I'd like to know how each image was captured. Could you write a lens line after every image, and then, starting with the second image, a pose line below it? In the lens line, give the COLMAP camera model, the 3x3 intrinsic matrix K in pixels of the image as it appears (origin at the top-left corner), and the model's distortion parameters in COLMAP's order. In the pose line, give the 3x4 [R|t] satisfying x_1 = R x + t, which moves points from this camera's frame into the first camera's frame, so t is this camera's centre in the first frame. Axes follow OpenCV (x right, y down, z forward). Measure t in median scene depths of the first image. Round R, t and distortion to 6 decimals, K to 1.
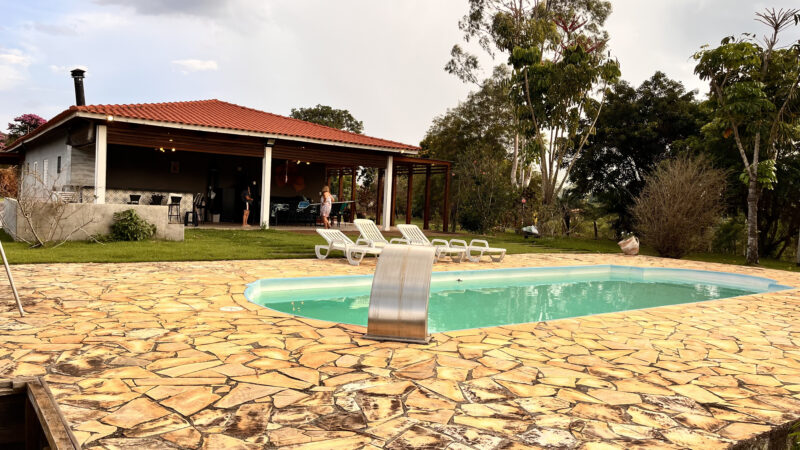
lens RADIAL K [[618.1, 0, 399.8], [0, 618.1, 223.9], [0, 0, 1]] dist [0.062361, -0.071388]
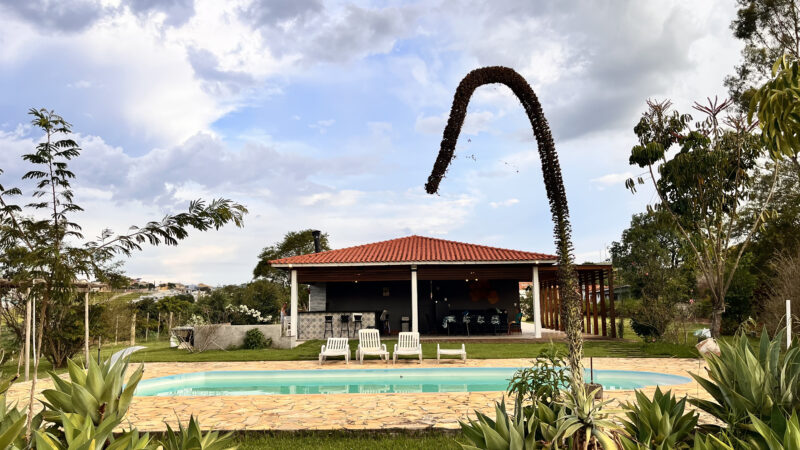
lens RADIAL K [[618.1, 0, 401.1], [0, 618.1, 229.5], [0, 0, 1]] dist [0.062361, -0.071388]
pose [[0.779320, -0.132270, -0.612507, 0.537369], [0.026661, 0.983582, -0.178480, 0.013729], [0.626058, 0.122763, 0.770052, 0.016624]]
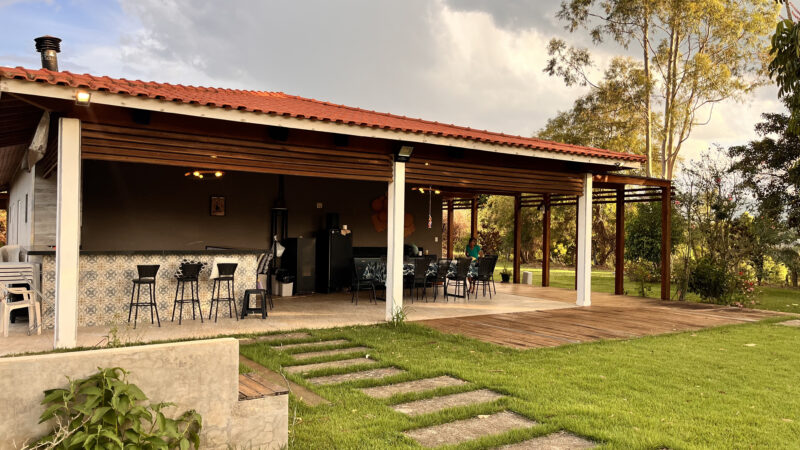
lens RADIAL K [[618.1, 0, 393.3], [0, 618.1, 229.1], [0, 0, 1]] dist [0.062361, -0.071388]
pose [[0.998458, -0.030355, -0.046488, -0.193887], [0.028356, 0.998670, -0.043067, -0.044979], [0.047733, 0.041683, 0.997990, 0.484244]]
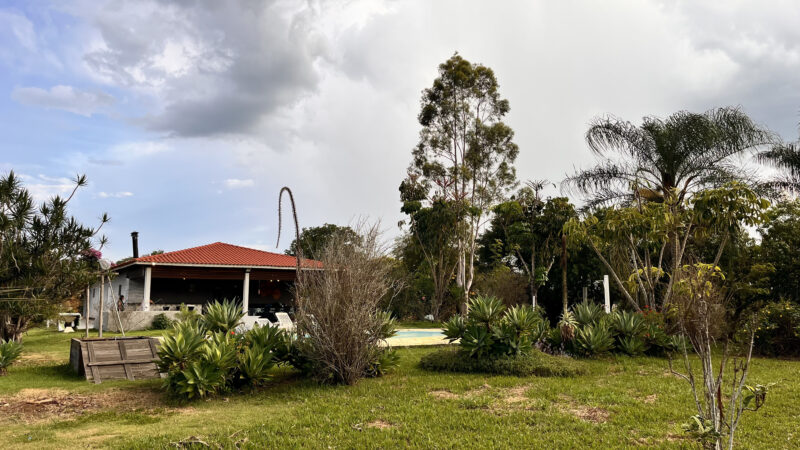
lens RADIAL K [[618.1, 0, 400.2], [0, 618.1, 222.4], [0, 0, 1]] dist [0.062361, -0.071388]
pose [[0.997439, -0.053967, -0.046937, 0.274305], [0.045353, 0.984681, -0.168364, 0.038592], [0.055304, 0.165804, 0.984607, -0.610520]]
